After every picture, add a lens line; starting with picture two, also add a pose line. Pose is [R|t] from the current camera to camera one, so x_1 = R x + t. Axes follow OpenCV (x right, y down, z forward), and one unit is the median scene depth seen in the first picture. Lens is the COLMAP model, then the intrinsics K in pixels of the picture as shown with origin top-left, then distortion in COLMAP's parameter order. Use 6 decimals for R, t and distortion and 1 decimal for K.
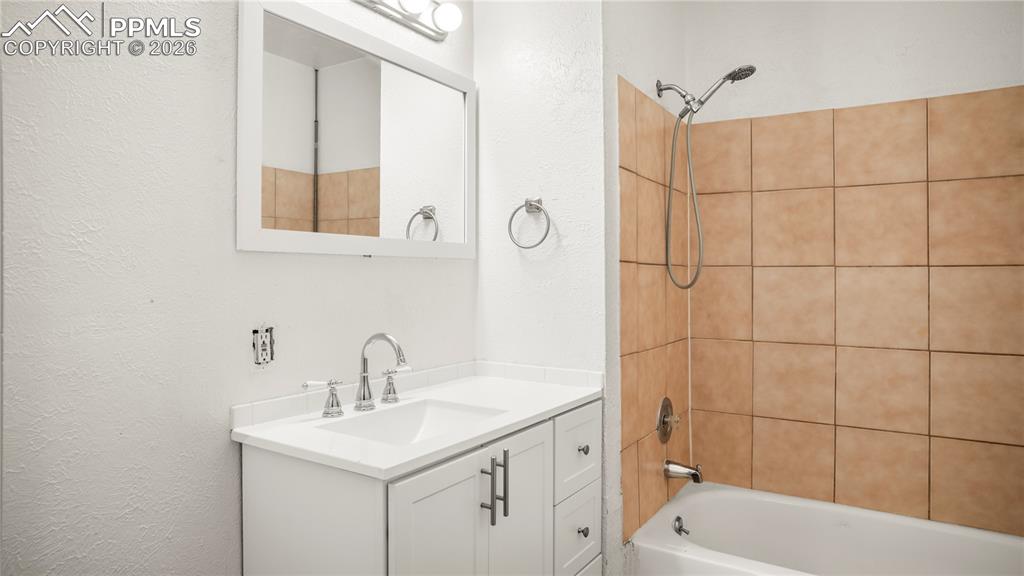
lens RADIAL K [[613.5, 0, 517.1], [0, 613.5, 285.4], [0, 0, 1]] dist [-0.045070, 0.016935]
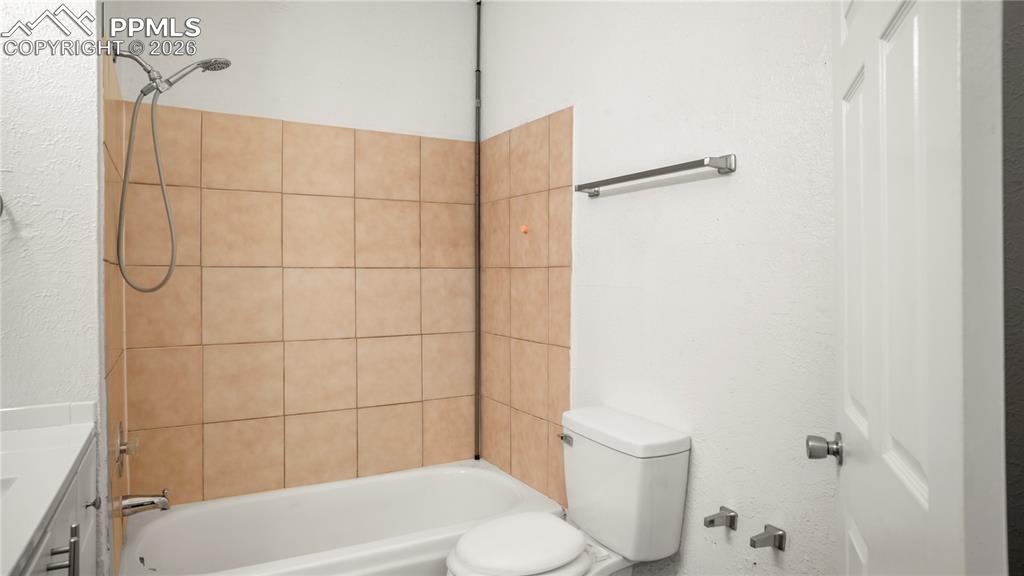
lens RADIAL K [[613.5, 0, 515.6], [0, 613.5, 281.5], [0, 0, 1]] dist [-0.045070, 0.016935]
pose [[0.482408, -0.011700, 0.875868, -0.224028], [0.014228, 0.999884, 0.005520, -0.006790], [-0.875831, 0.009799, 0.482519, 0.123783]]
